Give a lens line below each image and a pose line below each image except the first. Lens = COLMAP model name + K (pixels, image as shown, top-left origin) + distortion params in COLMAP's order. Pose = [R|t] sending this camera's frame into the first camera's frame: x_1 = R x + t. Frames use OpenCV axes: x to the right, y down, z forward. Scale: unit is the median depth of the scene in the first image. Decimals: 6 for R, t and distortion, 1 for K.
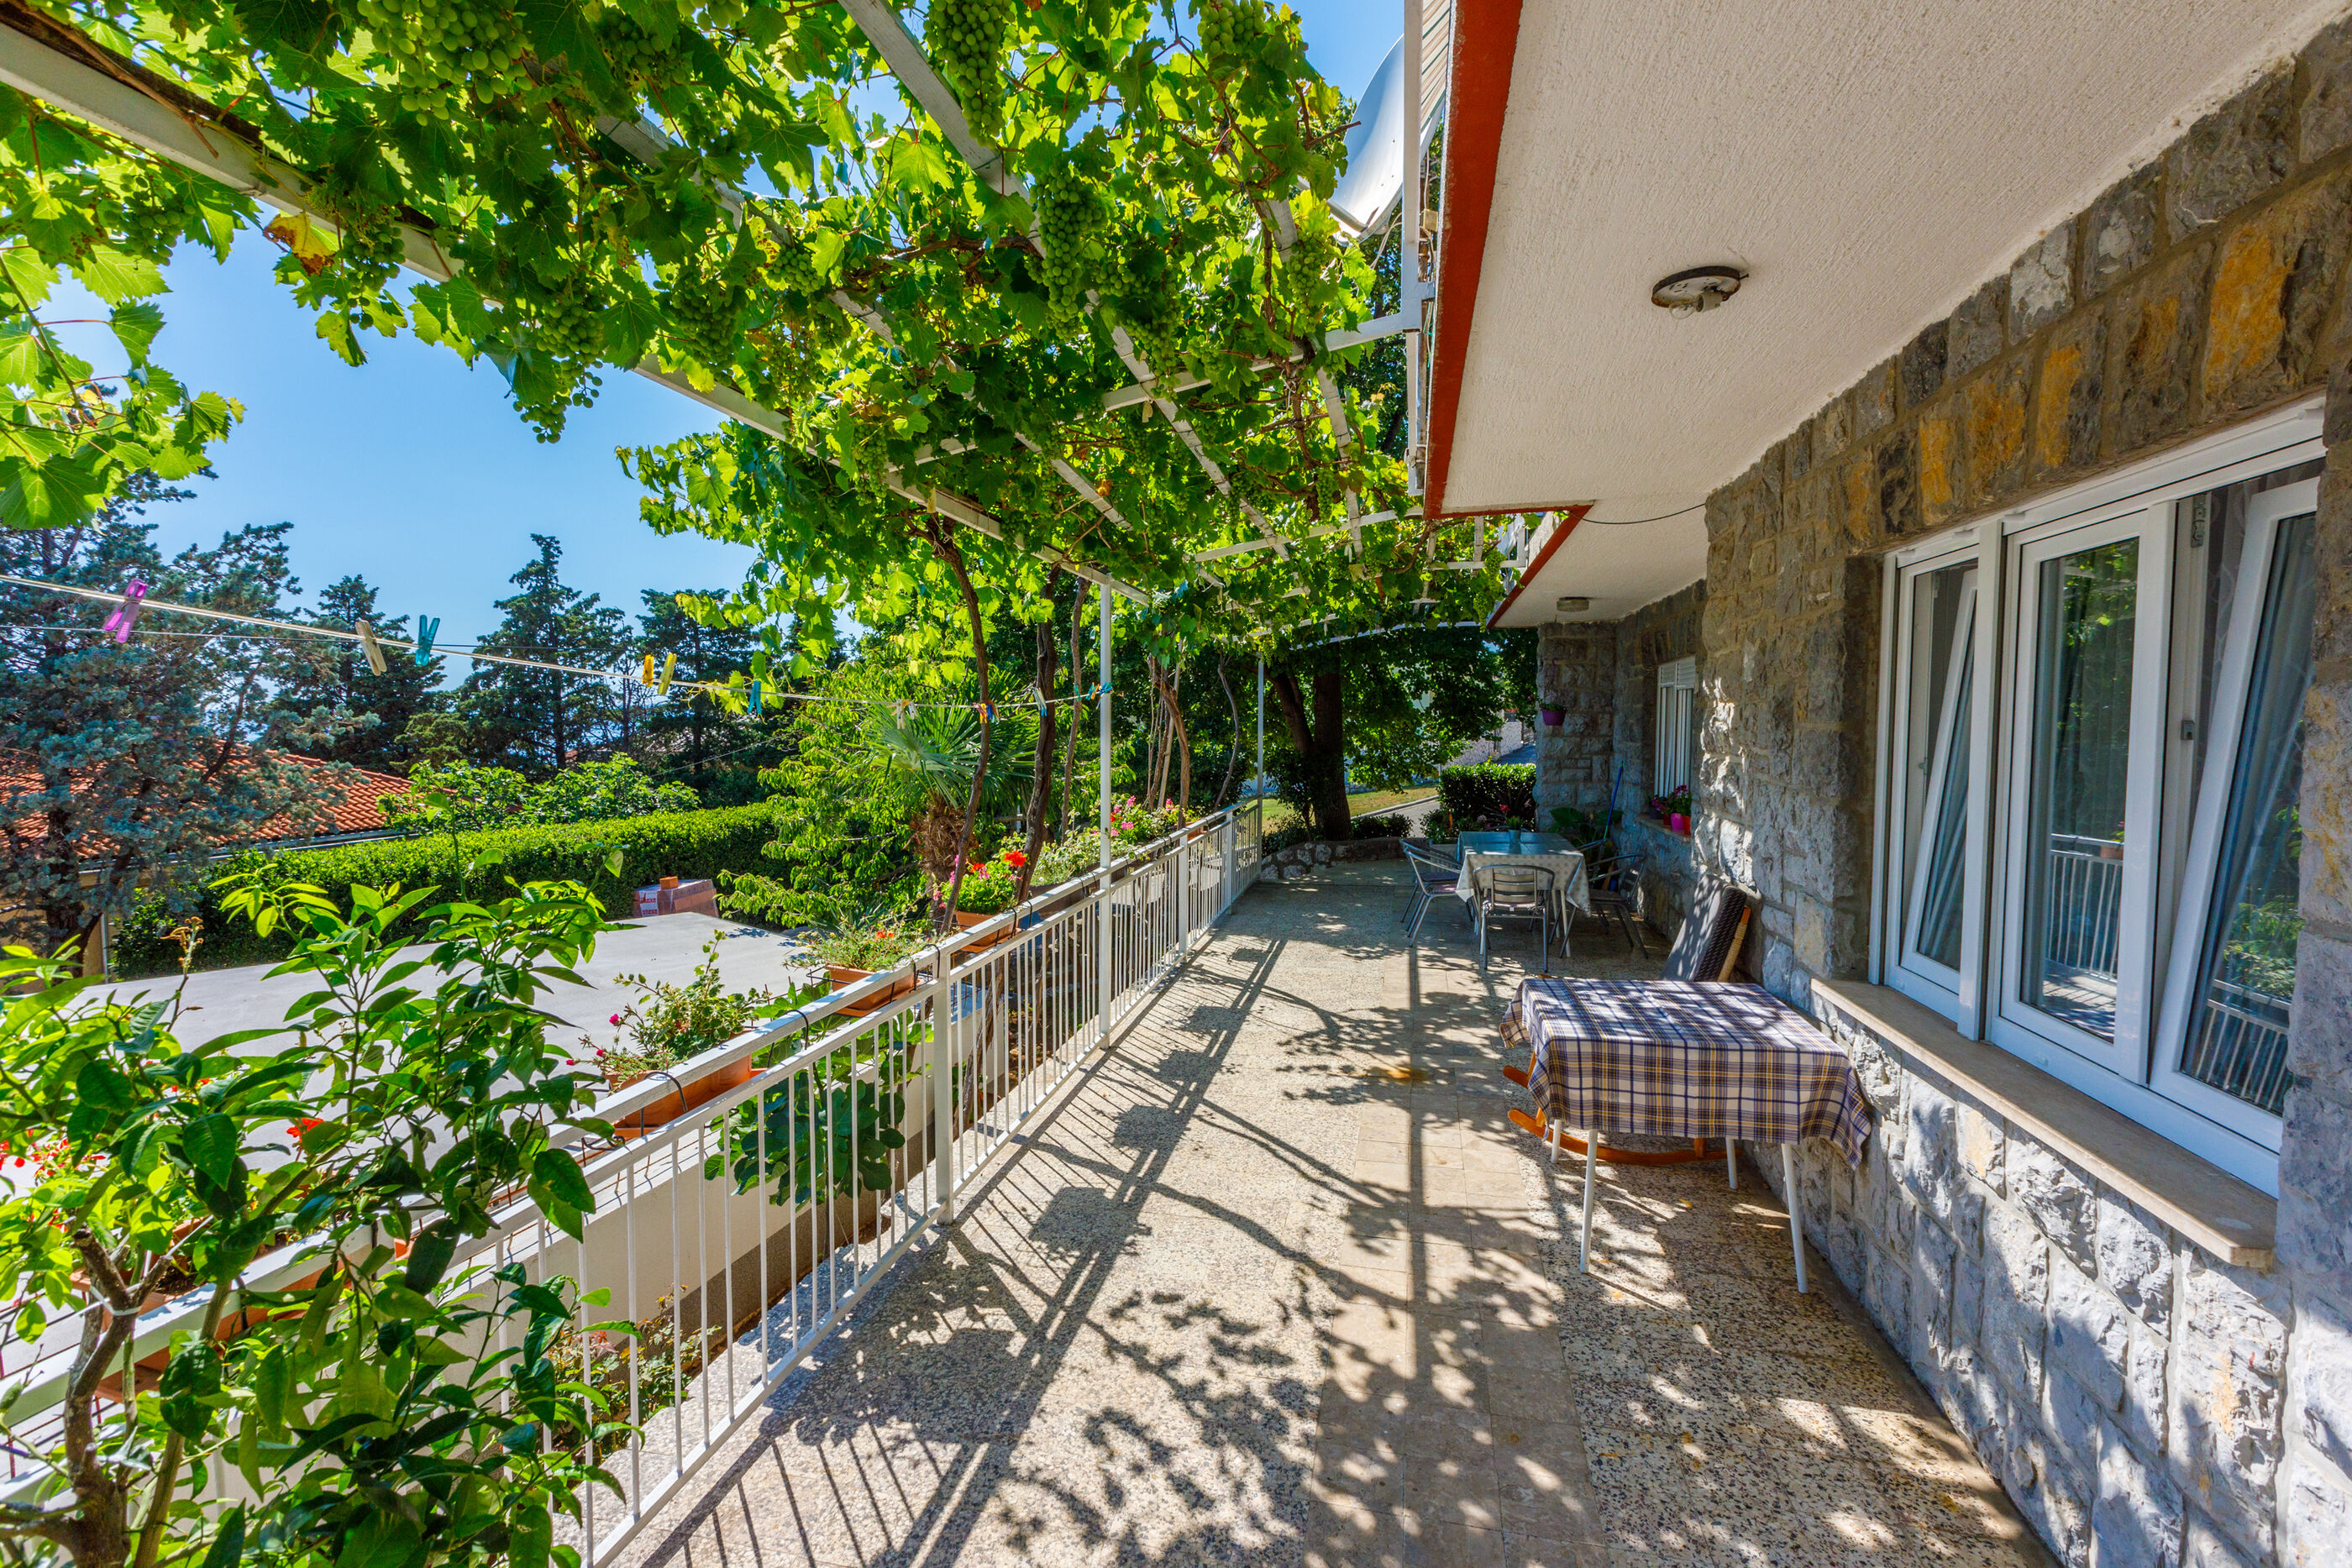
lens RADIAL K [[1049.8, 0, 1160.8], [0, 1049.8, 772.9], [0, 0, 1]] dist [0.003209, 0.000427]
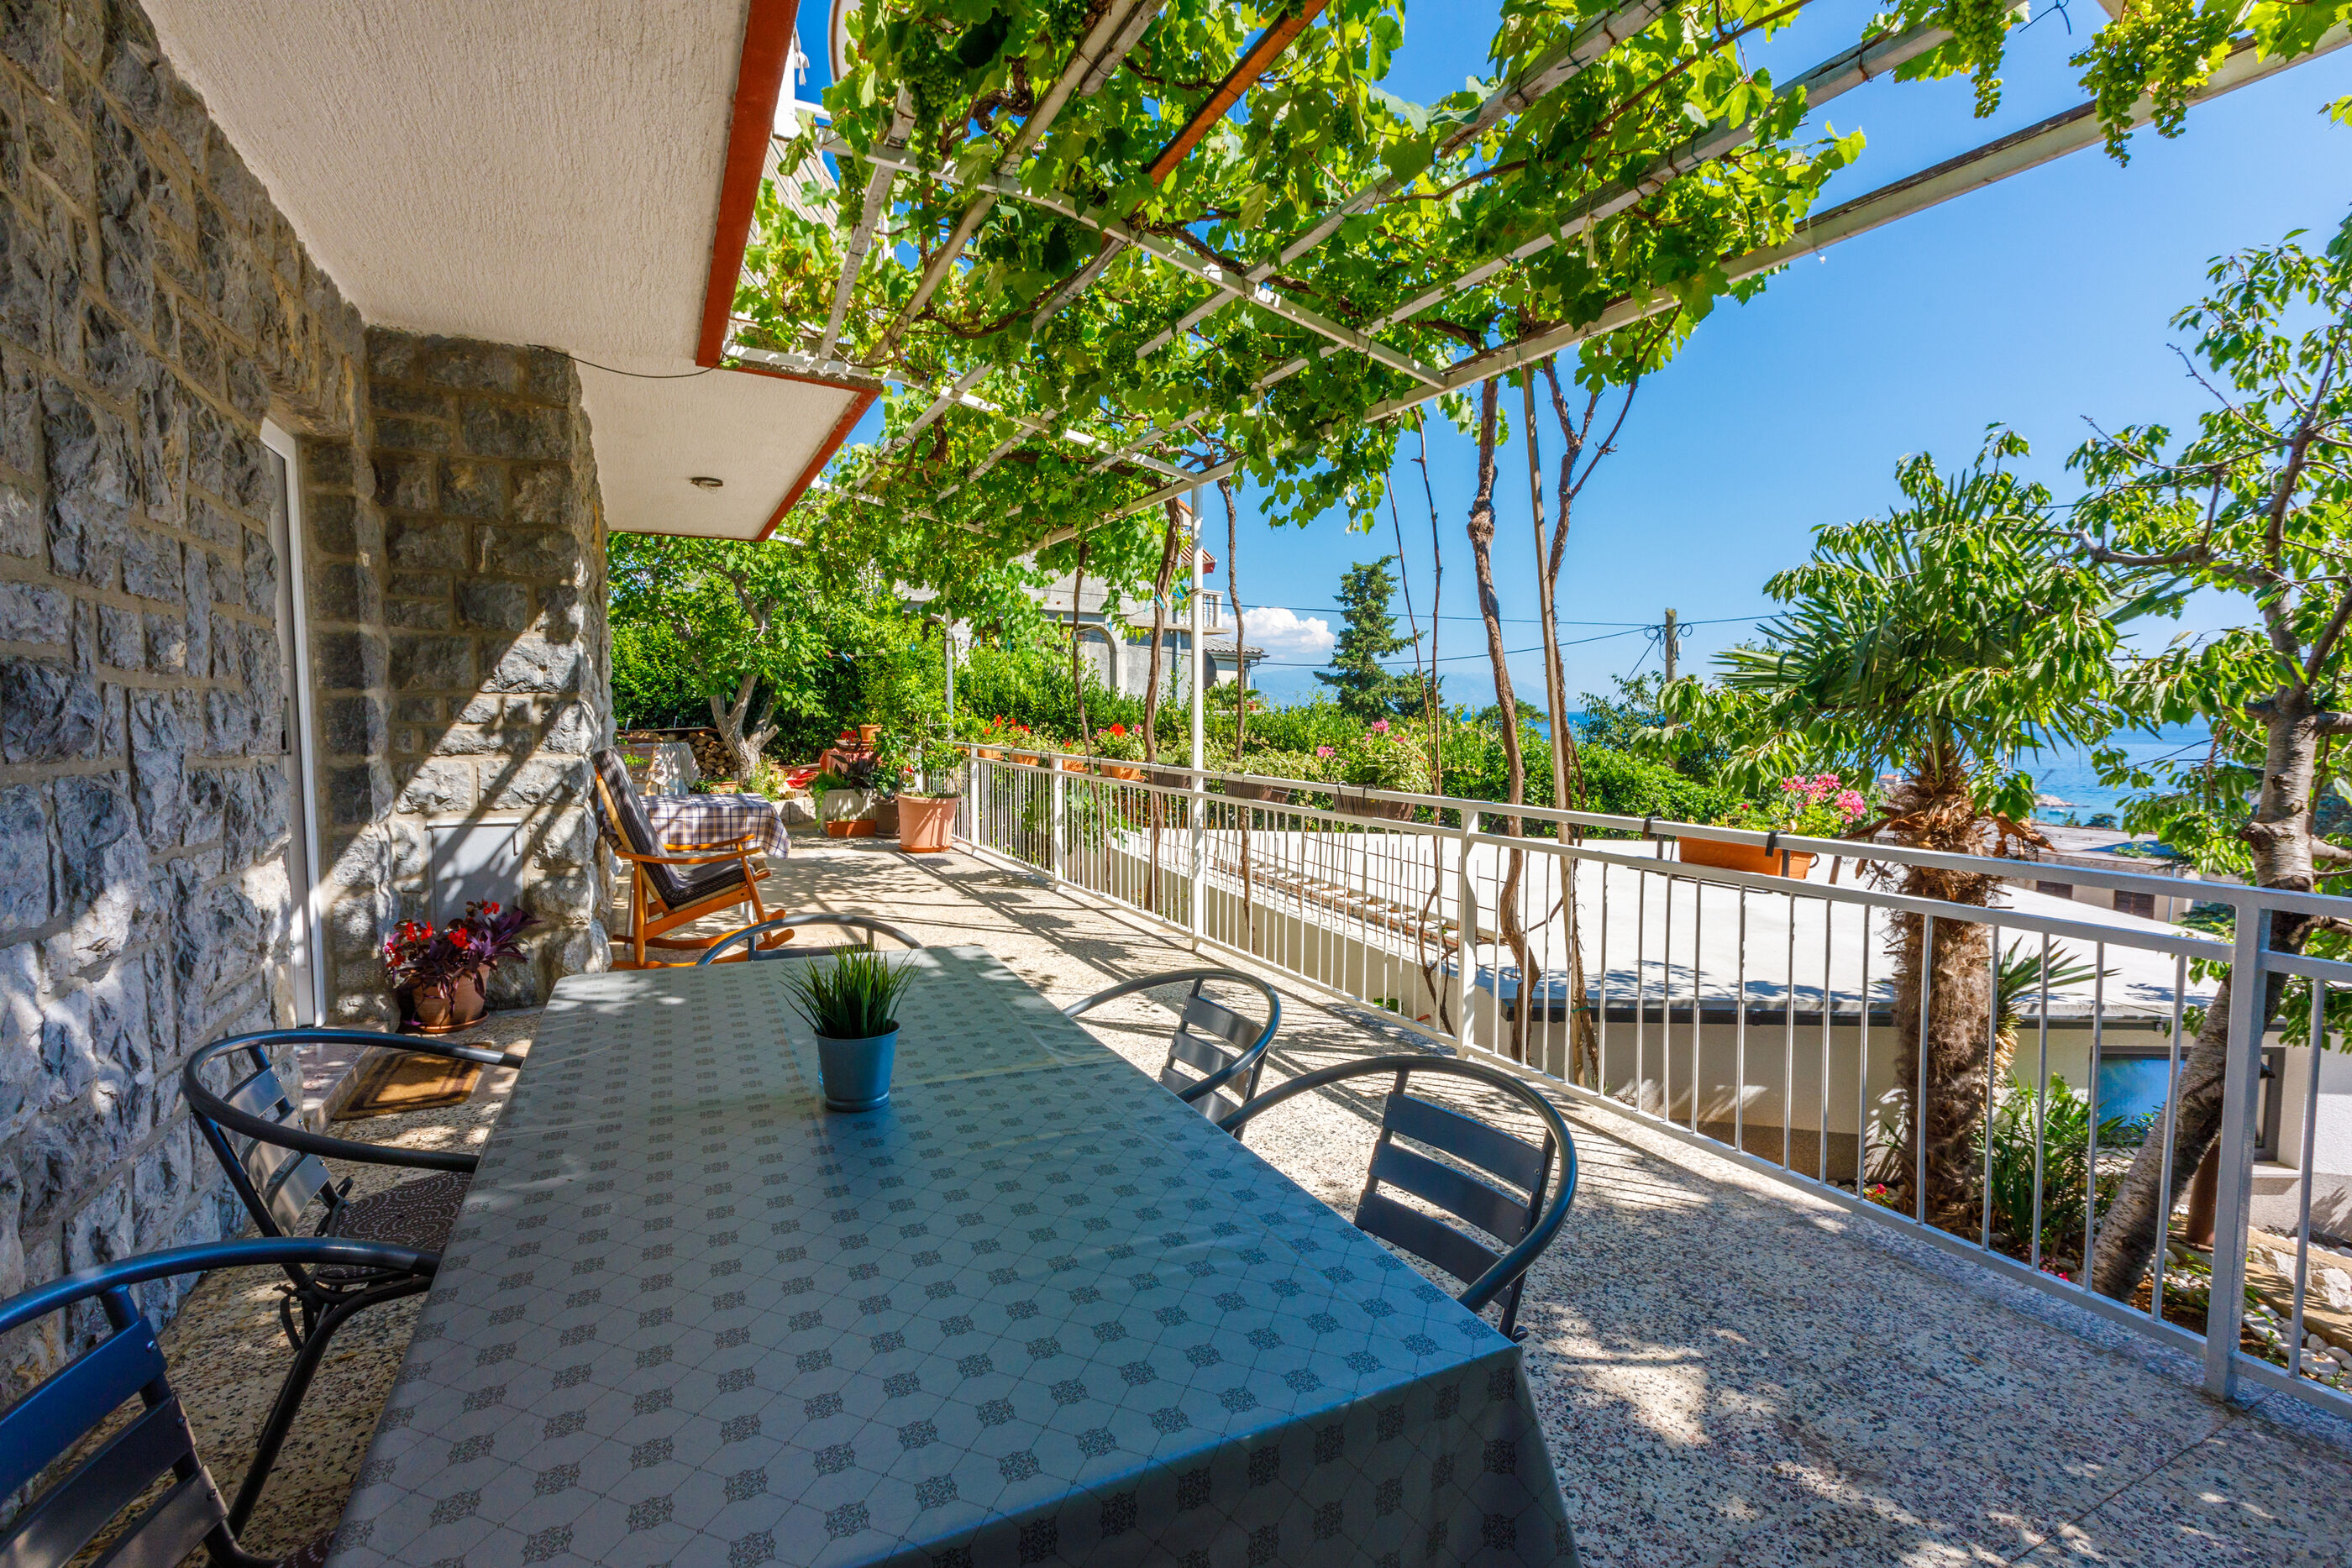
lens RADIAL K [[1047.6, 0, 1164.7], [0, 1047.6, 775.8], [0, 0, 1]] dist [0.000114, 0.000348]
pose [[-0.765727, 0.041064, -0.641854, 0.706929], [-0.031543, 0.994361, 0.101246, -0.005212], [0.642392, 0.097773, -0.760114, 2.010531]]
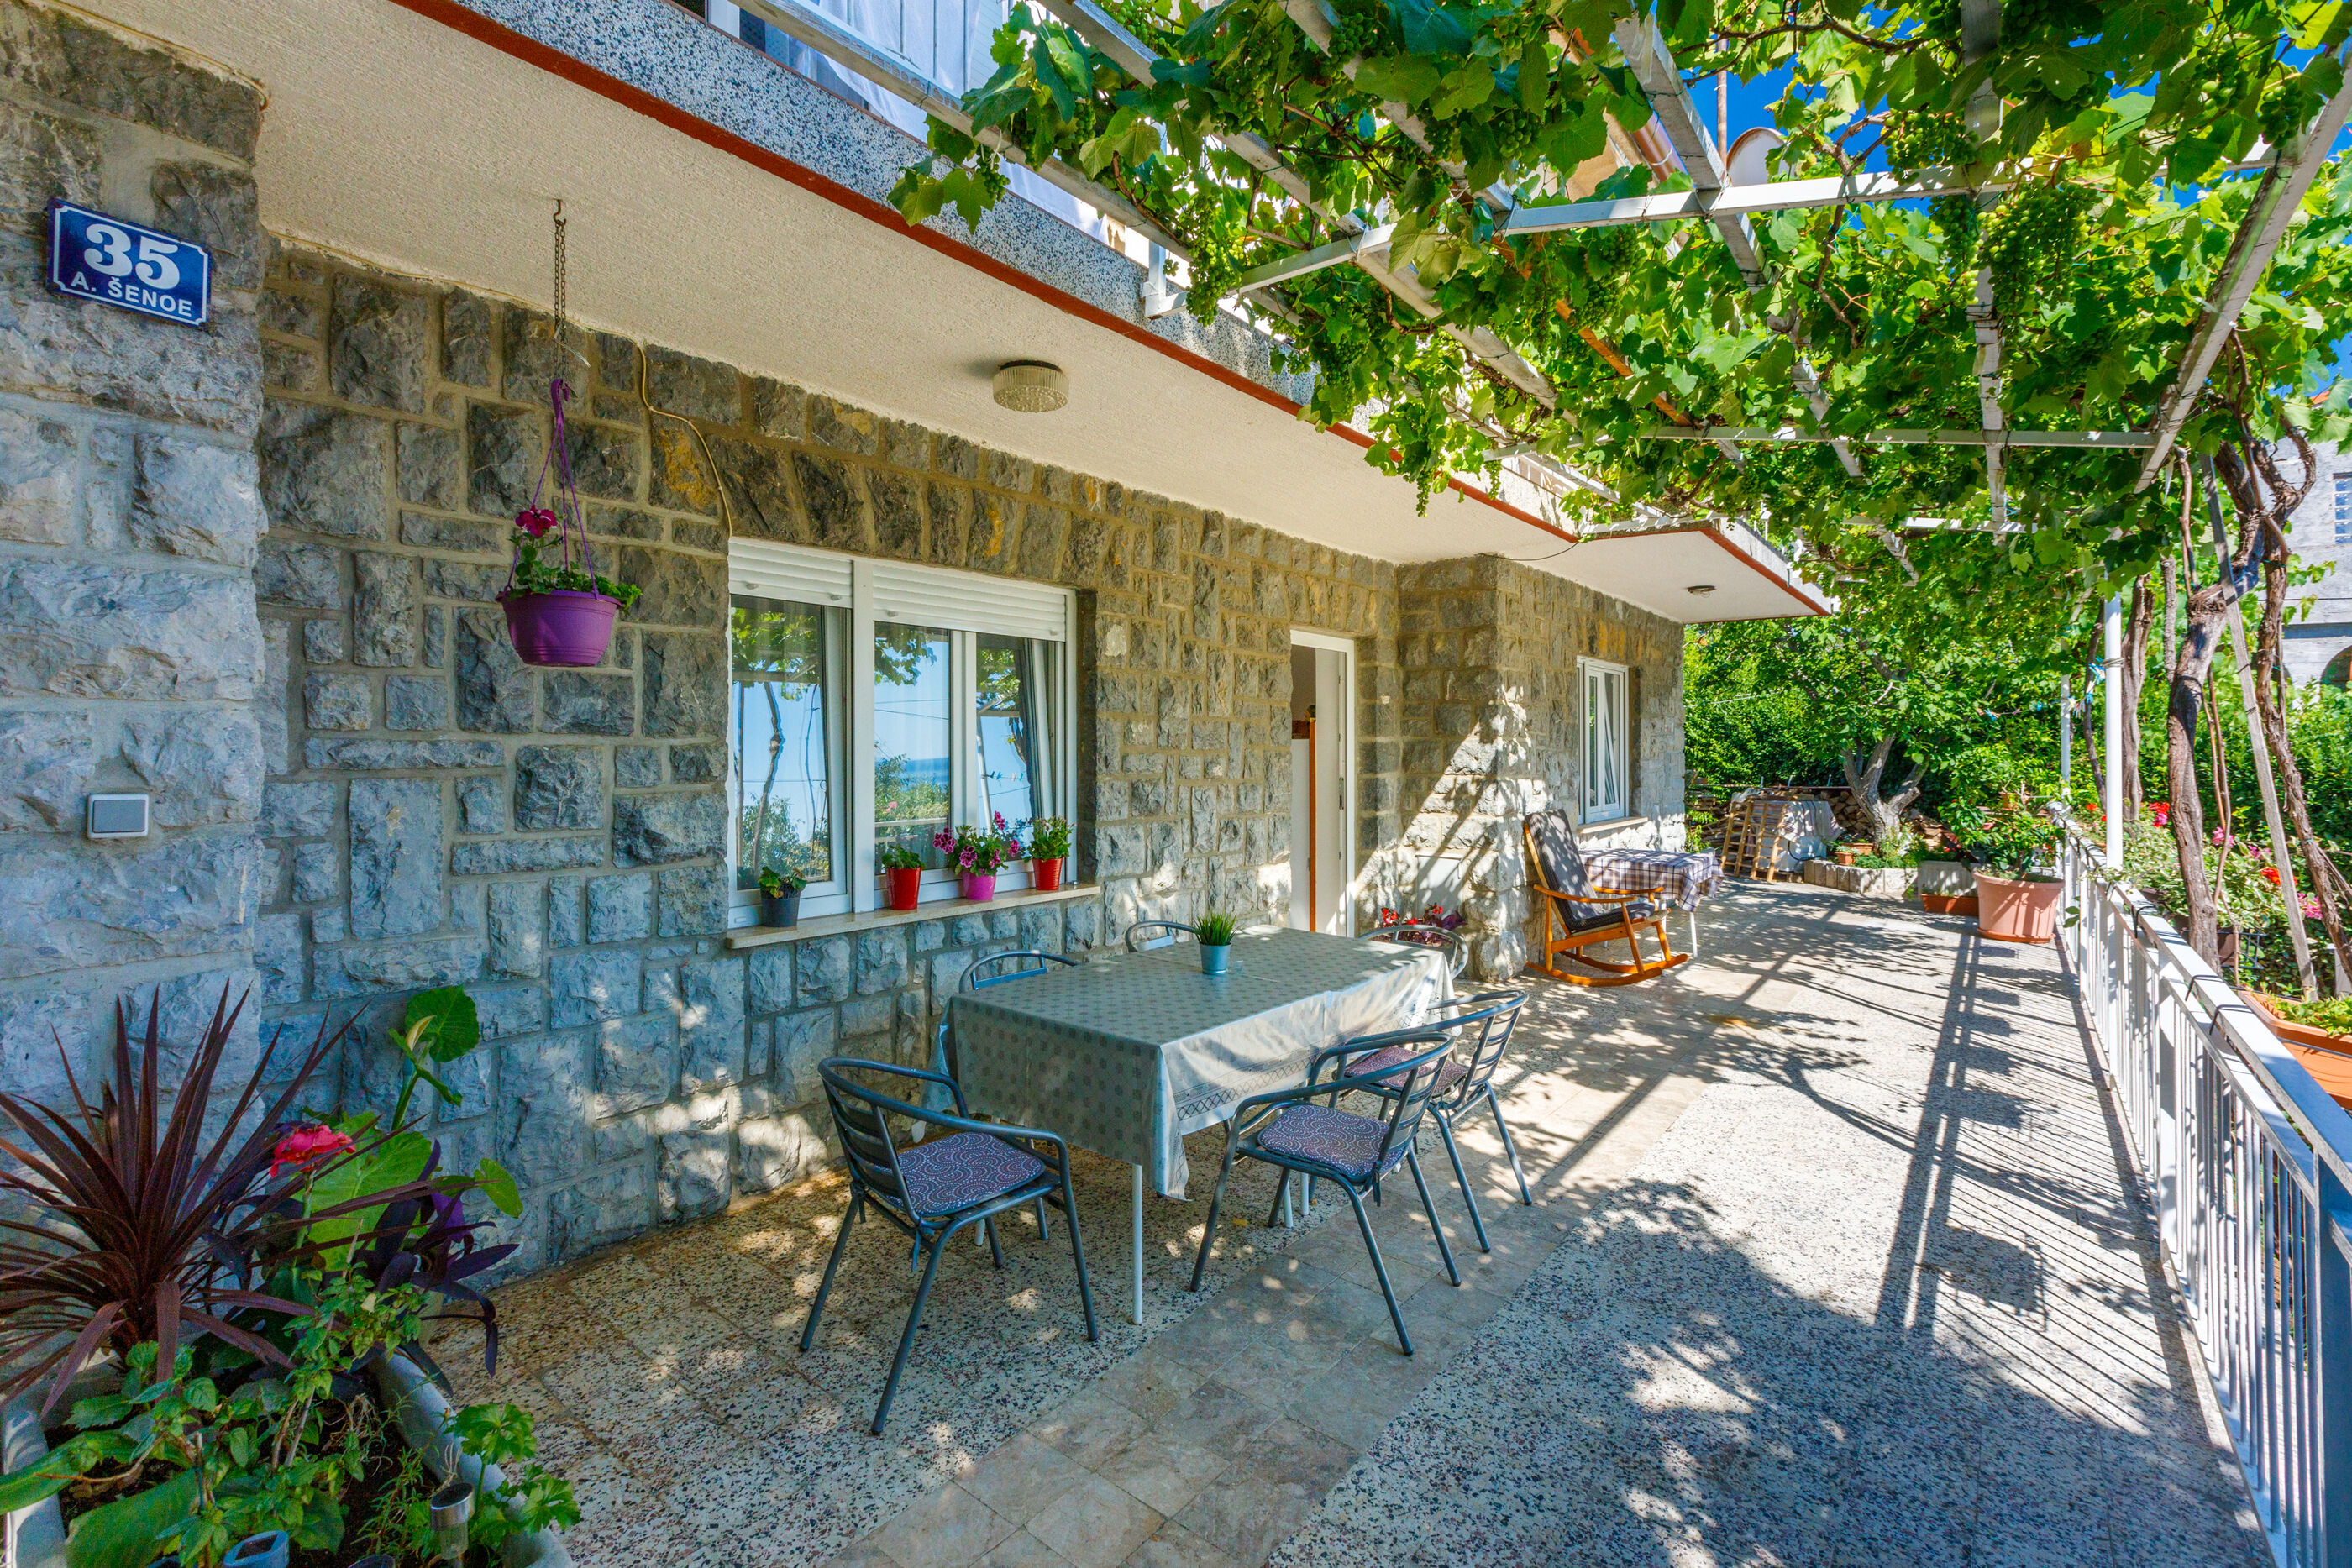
lens RADIAL K [[1058.9, 0, 1160.4], [0, 1058.9, 737.2], [0, 0, 1]] dist [0.003567, 0.000523]
pose [[-0.902965, 0.006107, 0.429671, 0.311464], [0.021566, 0.999283, 0.031118, -0.070499], [-0.429173, 0.037365, -0.902449, 2.414298]]
